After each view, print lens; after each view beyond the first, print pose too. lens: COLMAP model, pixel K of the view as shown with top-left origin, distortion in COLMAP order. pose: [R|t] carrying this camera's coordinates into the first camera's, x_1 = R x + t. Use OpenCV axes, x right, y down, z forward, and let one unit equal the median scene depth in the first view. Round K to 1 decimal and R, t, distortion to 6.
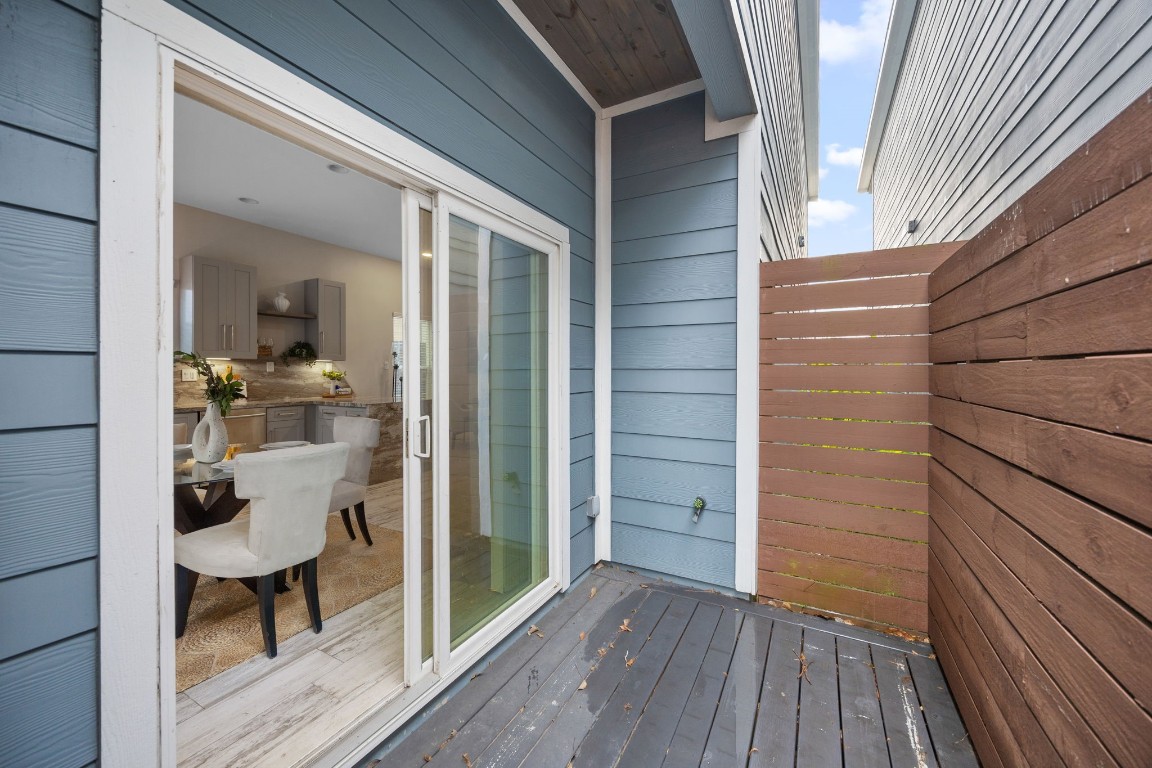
lens RADIAL K [[442.6, 0, 575.8], [0, 442.6, 379.5], [0, 0, 1]] dist [-0.007120, -0.000138]
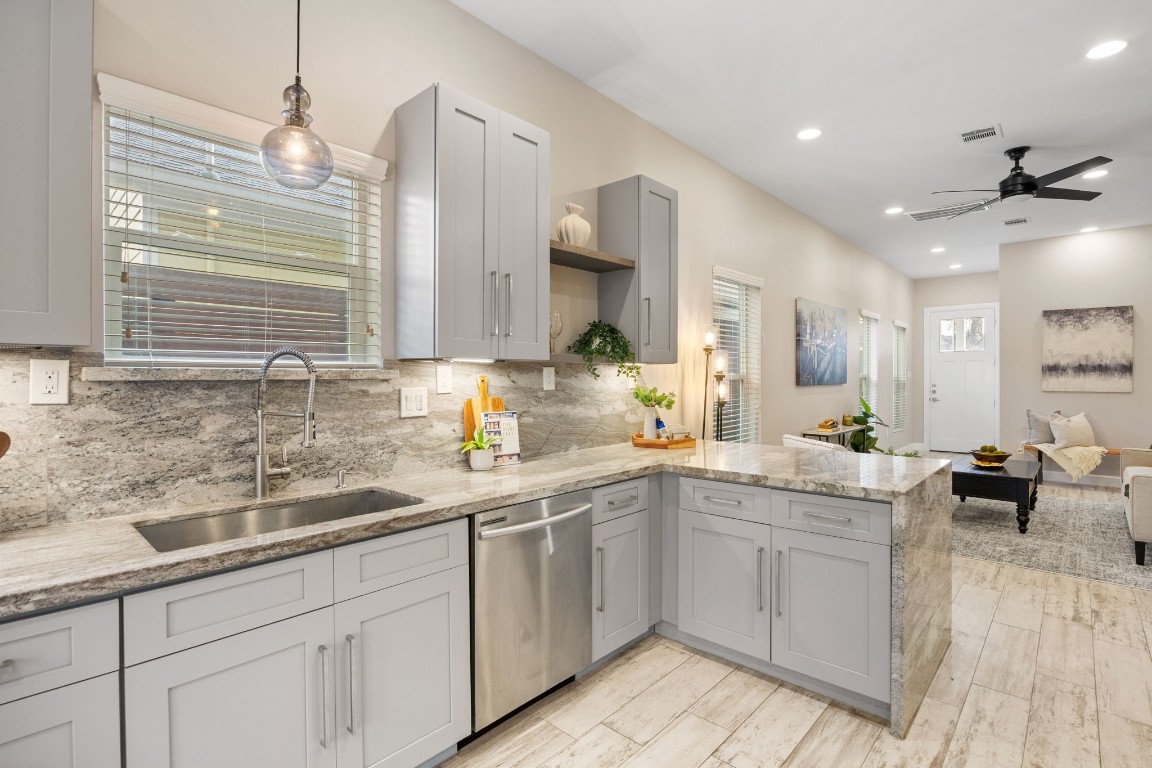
lens RADIAL K [[551.2, 0, 575.6], [0, 551.2, 377.5], [0, 0, 1]] dist [-0.010537, 0.000167]
pose [[0.971671, -0.004786, -0.236289, -0.540087], [0.000134, 0.999806, -0.019702, -0.019125], [0.236338, 0.019113, 0.971483, 0.479865]]
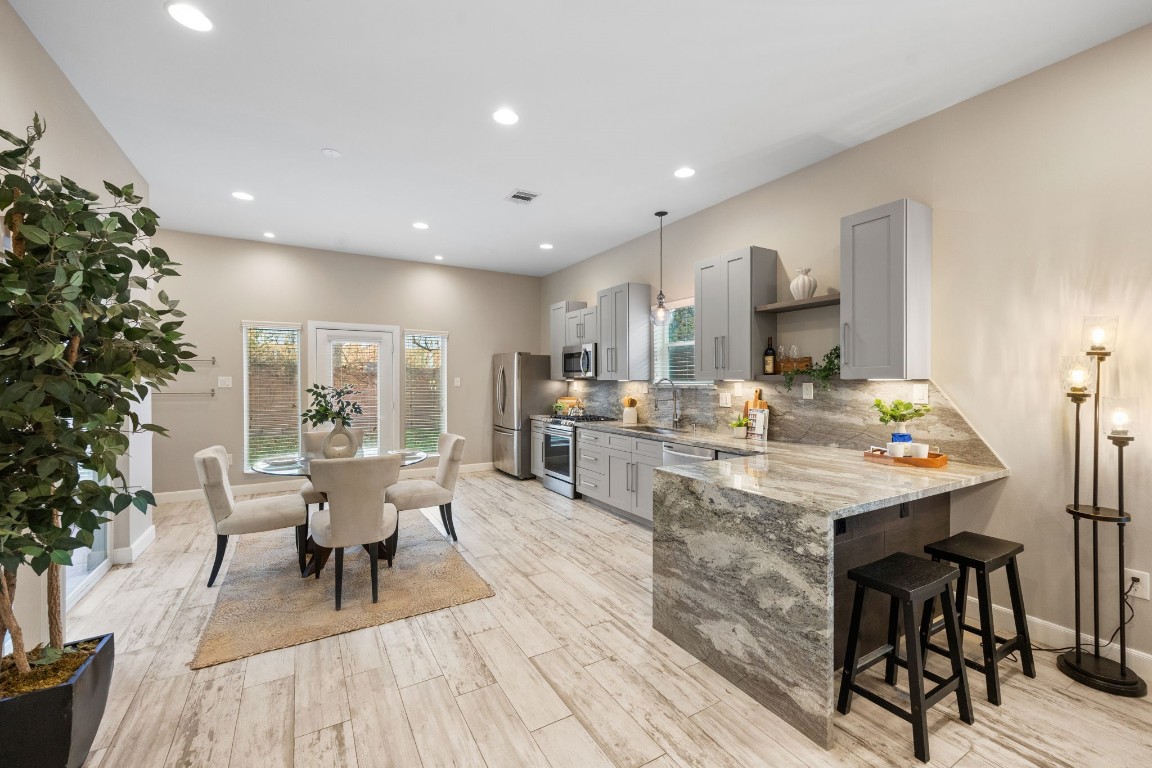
lens RADIAL K [[469.4, 0, 576.0], [0, 469.4, 384.0], [0, 0, 1]] dist [0.000862, 0.000013]
pose [[-0.511325, 0.005098, -0.859373, 0.037761], [-0.016571, 0.999738, 0.015791, -0.043453], [0.859228, 0.022315, -0.511106, 1.059144]]
